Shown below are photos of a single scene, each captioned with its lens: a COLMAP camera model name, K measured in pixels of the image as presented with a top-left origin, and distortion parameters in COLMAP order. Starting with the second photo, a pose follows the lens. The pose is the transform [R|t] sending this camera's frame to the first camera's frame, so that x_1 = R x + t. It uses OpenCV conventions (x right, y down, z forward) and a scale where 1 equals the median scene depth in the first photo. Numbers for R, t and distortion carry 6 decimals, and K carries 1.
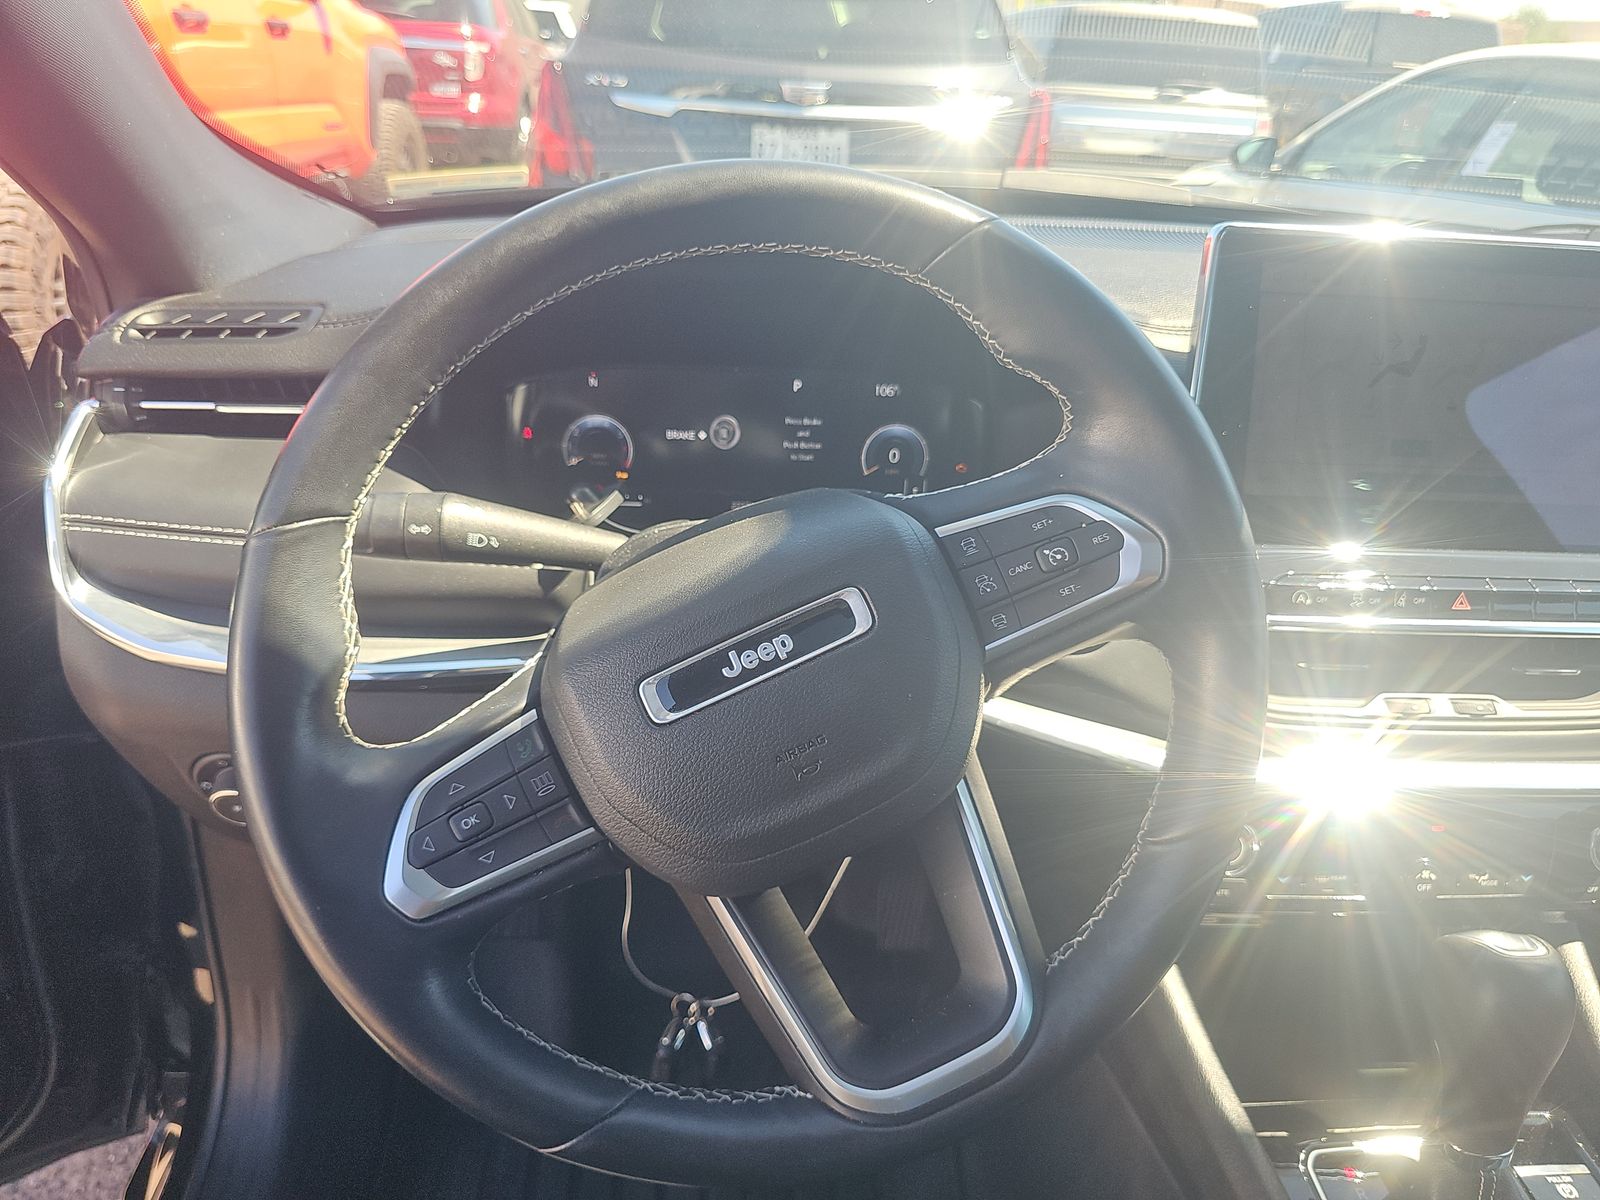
lens RADIAL K [[1294.2, 0, 800.0], [0, 1294.2, 600.0], [0, 0, 1]] dist [0.005520, -0.040330]
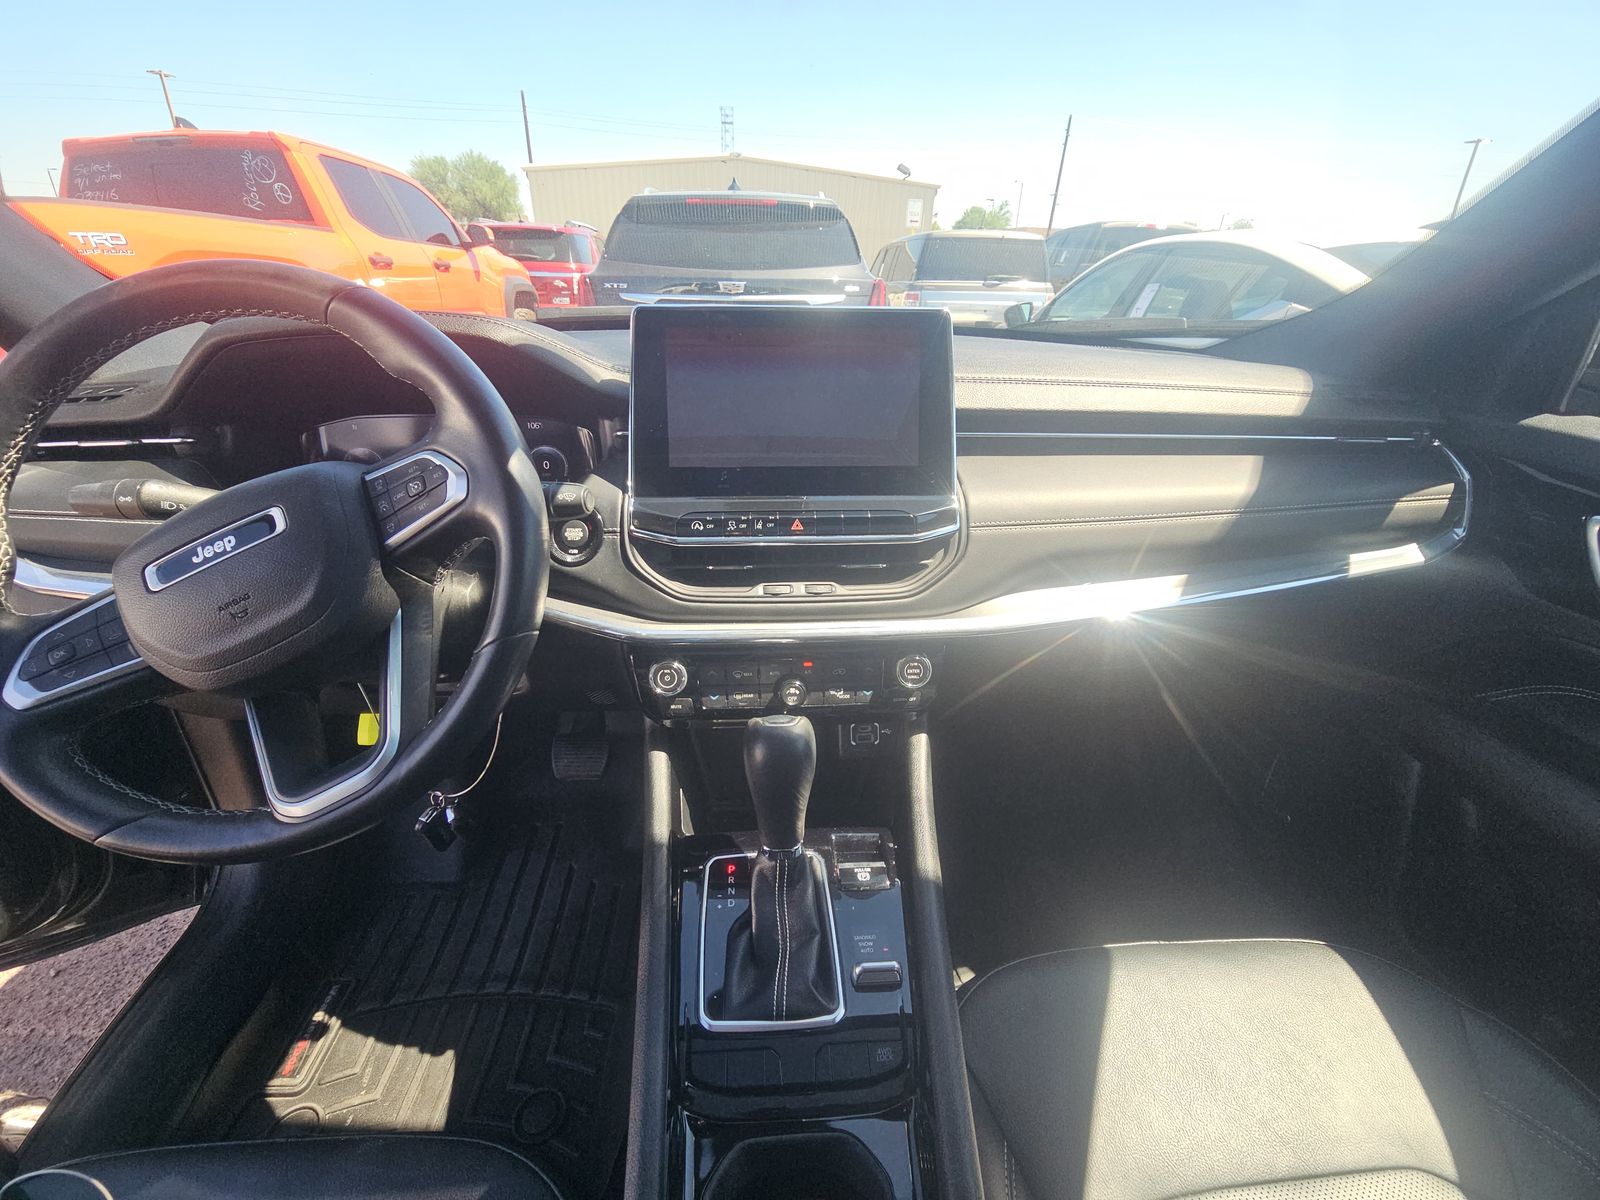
lens RADIAL K [[775.5, 0, 800.0], [0, 775.5, 600.0], [0, 0, 1]] dist [-0.002975, -0.000987]
pose [[0.999072, -0.039702, -0.016677, 0.418756], [0.039677, 0.999211, -0.001832, 0.079456], [0.016736, 0.001169, 0.999859, 0.000833]]
